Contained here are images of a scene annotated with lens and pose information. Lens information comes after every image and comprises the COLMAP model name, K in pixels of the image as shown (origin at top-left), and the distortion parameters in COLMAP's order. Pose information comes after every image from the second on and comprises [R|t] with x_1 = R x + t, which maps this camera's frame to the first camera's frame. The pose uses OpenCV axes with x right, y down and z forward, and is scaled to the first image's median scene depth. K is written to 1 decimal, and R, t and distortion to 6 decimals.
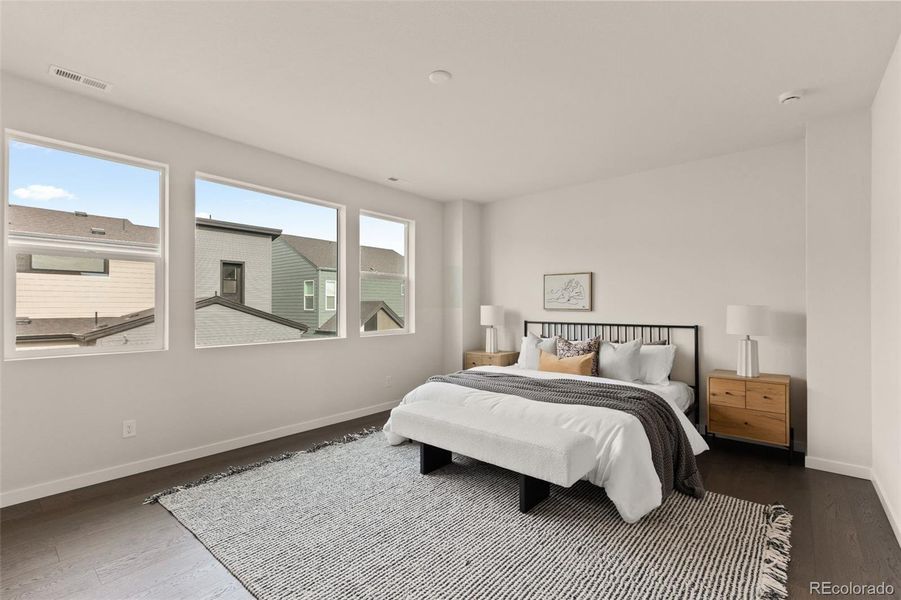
lens RADIAL K [[408.4, 0, 448.7], [0, 408.4, 303.8], [0, 0, 1]] dist [0.002963, 0.000084]
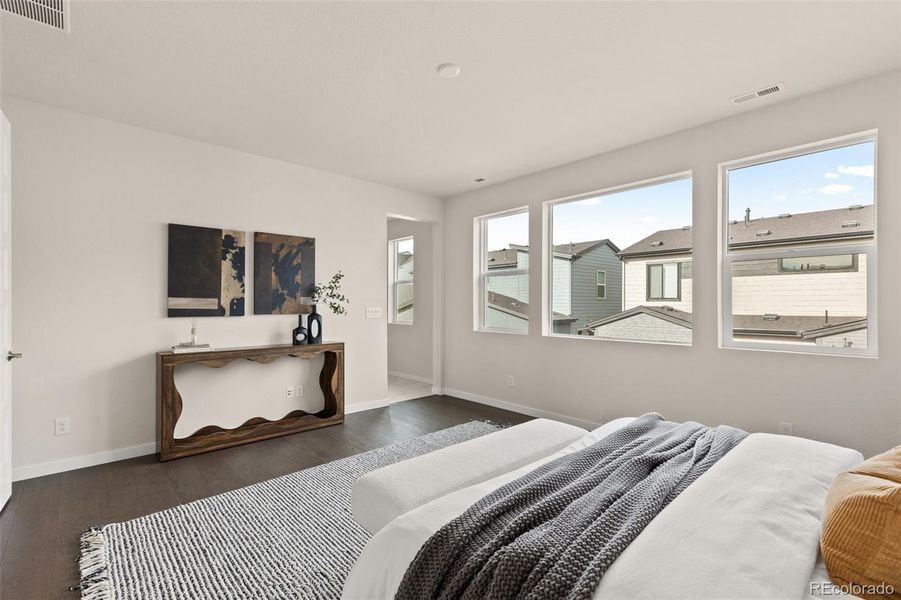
lens RADIAL K [[408.4, 0, 448.6], [0, 408.4, 301.4], [0, 0, 1]] dist [0.002963, 0.000084]
pose [[-0.134229, -0.007817, -0.990919, 0.338081], [0.005284, 0.999949, -0.008604, 0.003431], [0.990936, -0.006391, -0.134181, 0.401989]]
